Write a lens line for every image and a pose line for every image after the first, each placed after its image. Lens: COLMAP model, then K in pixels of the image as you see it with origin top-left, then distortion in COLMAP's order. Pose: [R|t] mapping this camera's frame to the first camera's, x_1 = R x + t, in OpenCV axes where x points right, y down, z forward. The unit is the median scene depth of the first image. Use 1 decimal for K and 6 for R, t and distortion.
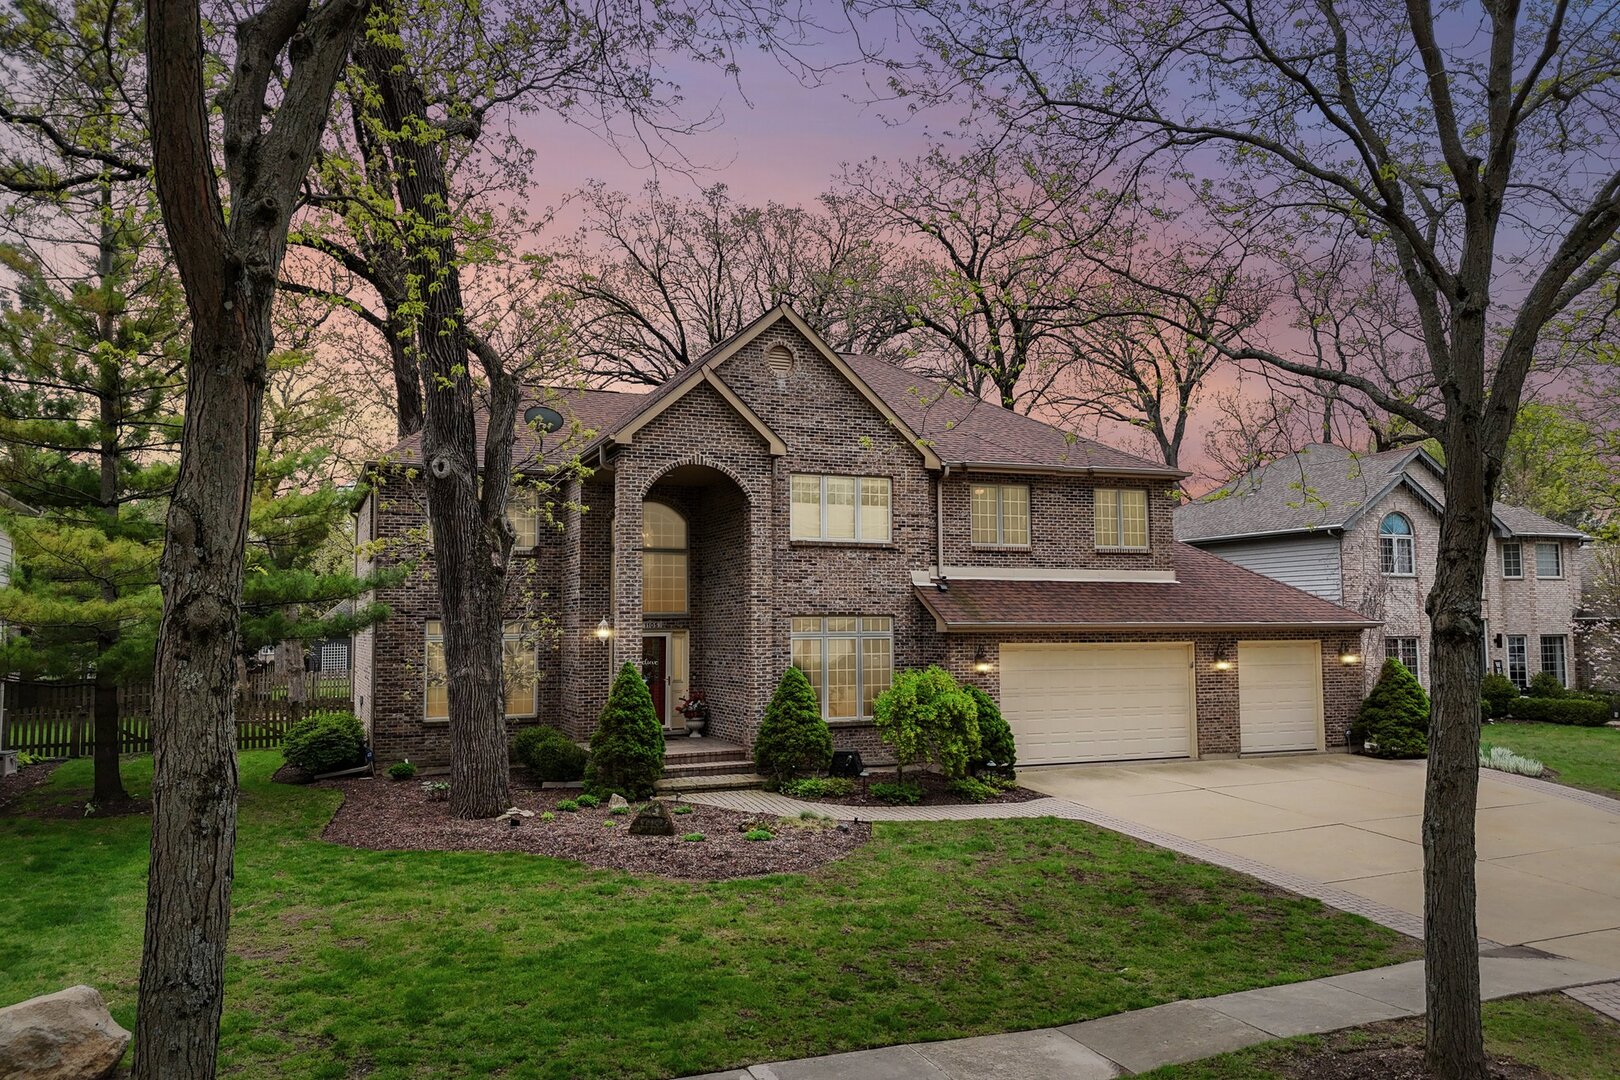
lens RADIAL K [[1170.2, 0, 810.1], [0, 1170.2, 537.9], [0, 0, 1]] dist [0.063088, -0.010368]
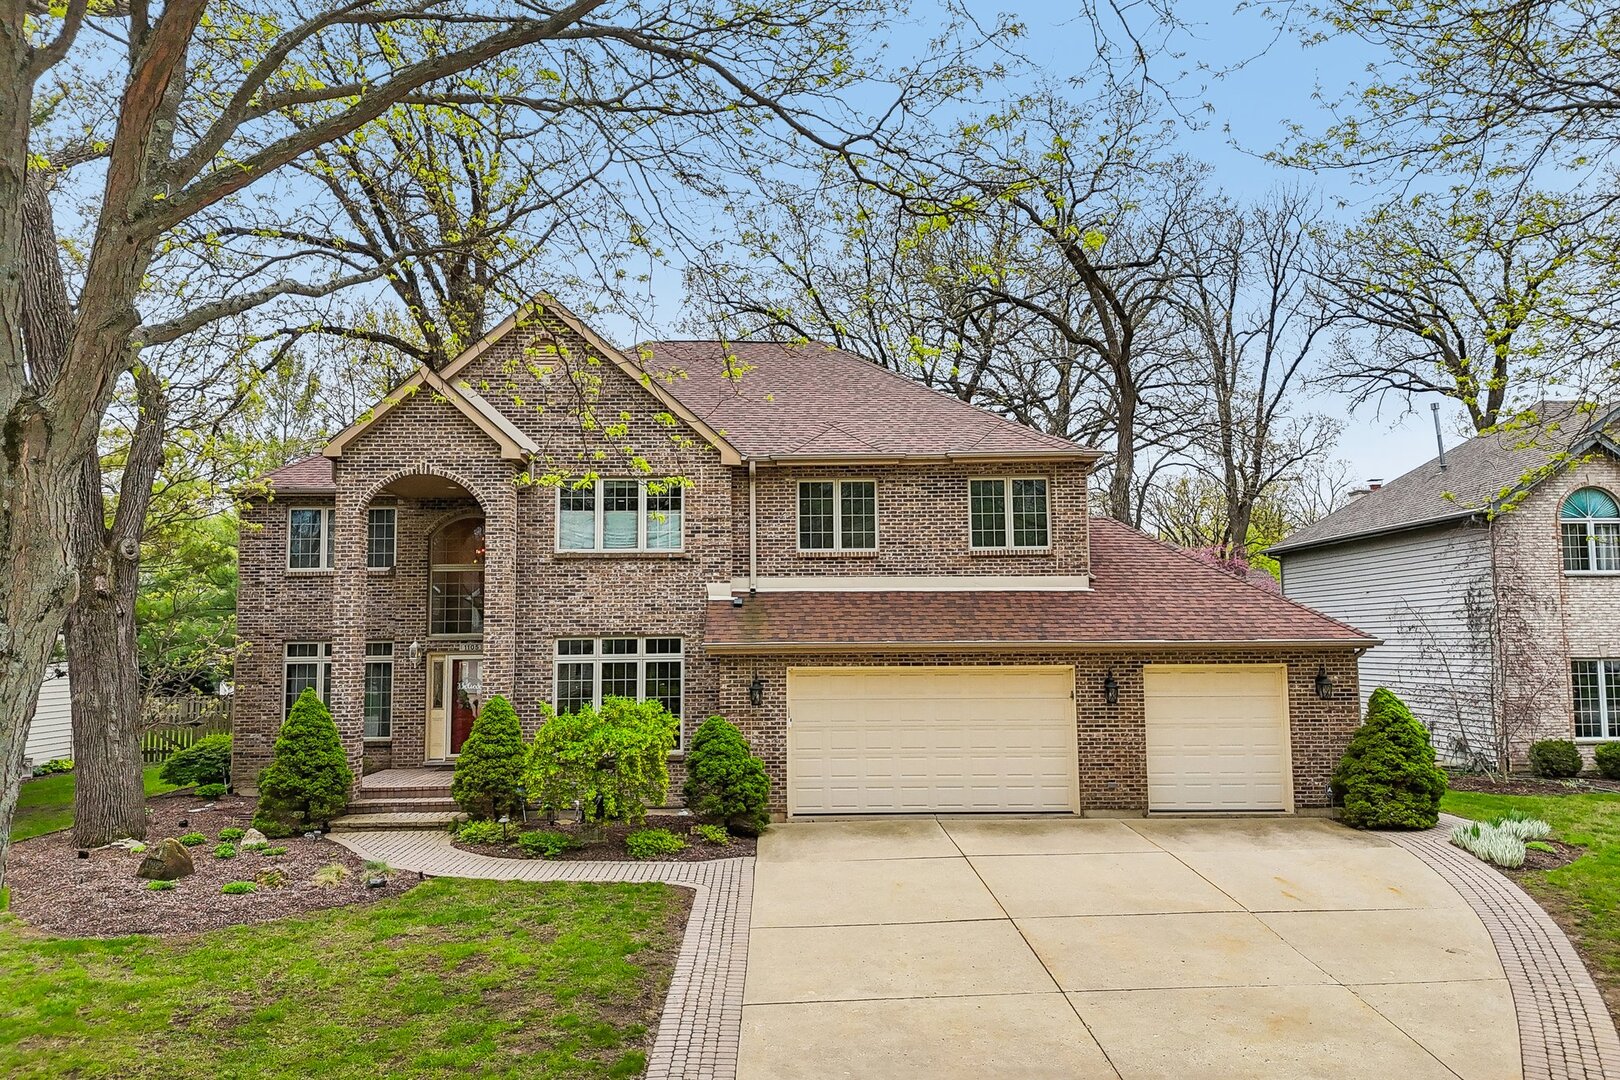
lens RADIAL K [[1170.2, 0, 811.1], [0, 1170.2, 543.3], [0, 0, 1]] dist [0.063088, -0.010368]
pose [[0.932361, -0.032719, -0.360046, 0.470359], [0.029921, 0.999463, -0.013343, 0.012337], [0.360289, 0.001668, 0.932839, 0.216588]]
